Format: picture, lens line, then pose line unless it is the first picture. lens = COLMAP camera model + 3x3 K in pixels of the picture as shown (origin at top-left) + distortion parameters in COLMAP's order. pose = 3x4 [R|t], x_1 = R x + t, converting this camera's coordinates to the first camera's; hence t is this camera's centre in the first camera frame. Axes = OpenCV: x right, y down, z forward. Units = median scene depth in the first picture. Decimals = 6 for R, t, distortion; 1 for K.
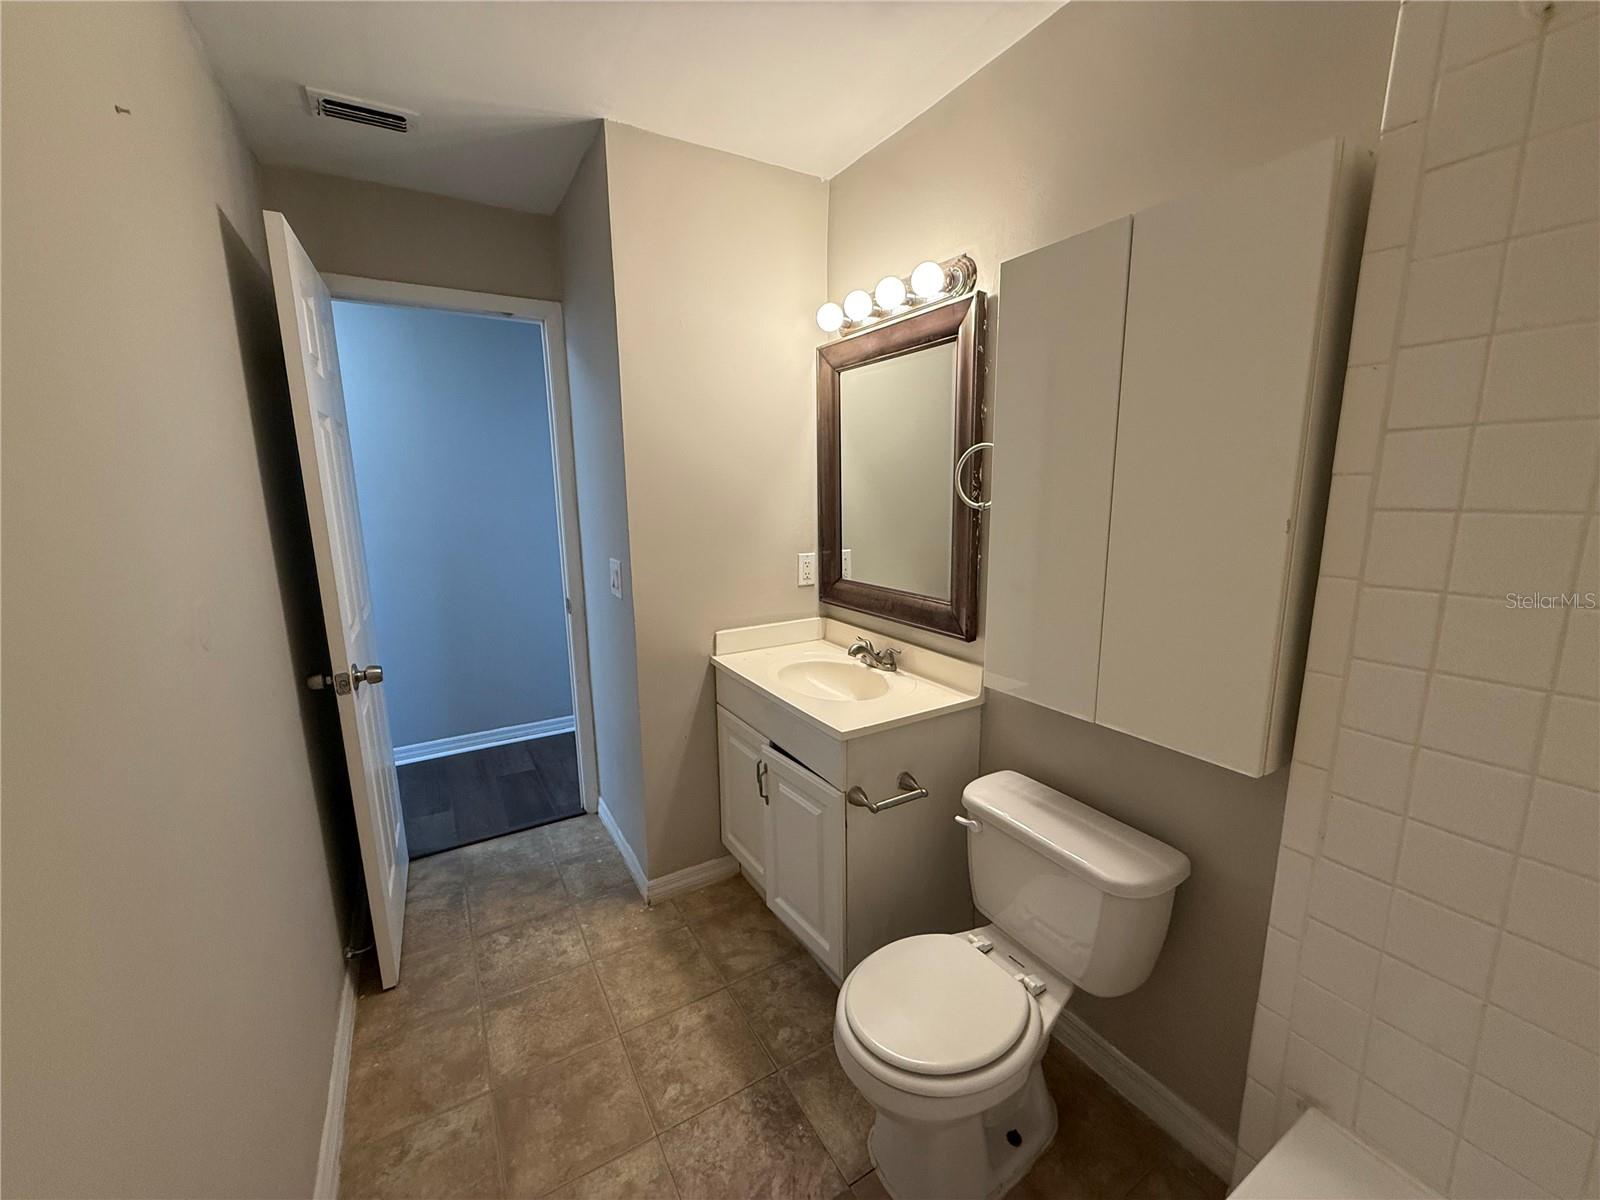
lens RADIAL K [[632.6, 0, 799.1], [0, 632.6, 598.4], [0, 0, 1]] dist [-0.006041, 0.000611]
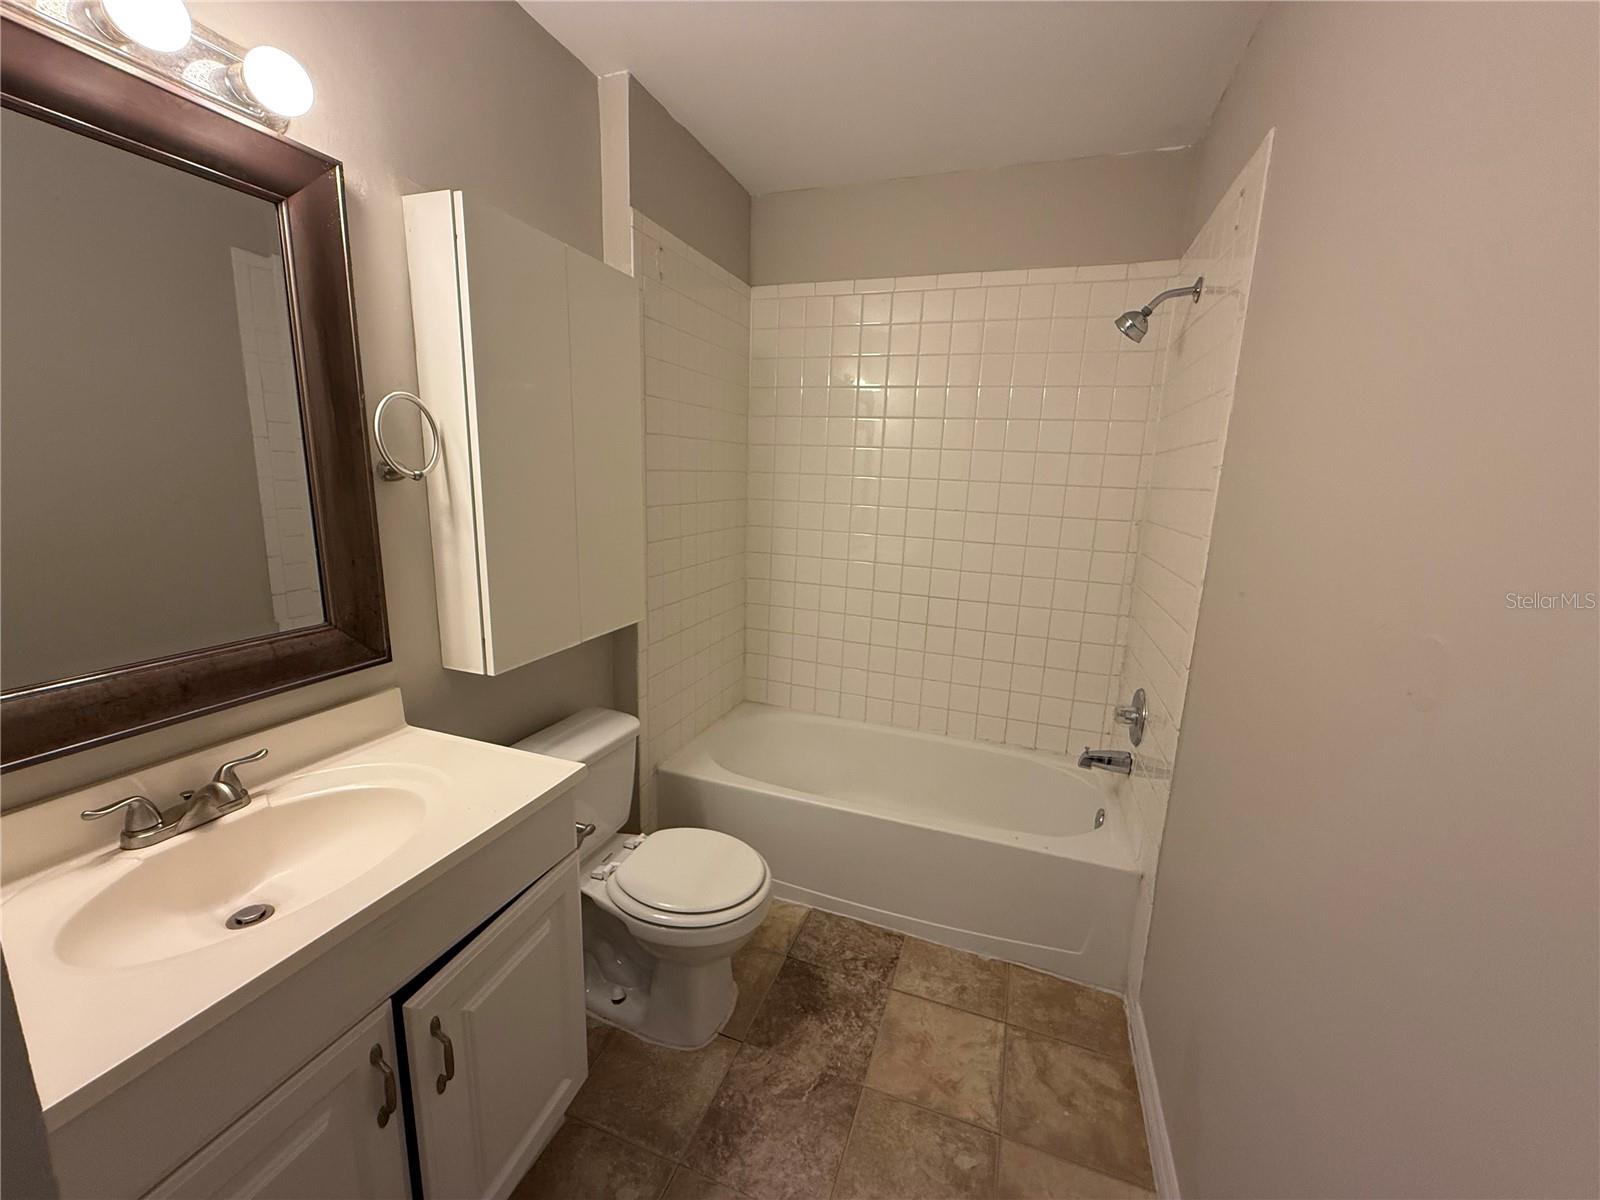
lens RADIAL K [[632.6, 0, 798.6], [0, 632.6, 601.3], [0, 0, 1]] dist [-0.006041, 0.000611]
pose [[-0.633351, -0.163030, 0.756497, -0.696483], [0.114373, 0.947102, 0.299861, -0.195981], [-0.765366, 0.276440, -0.581202, 1.264626]]
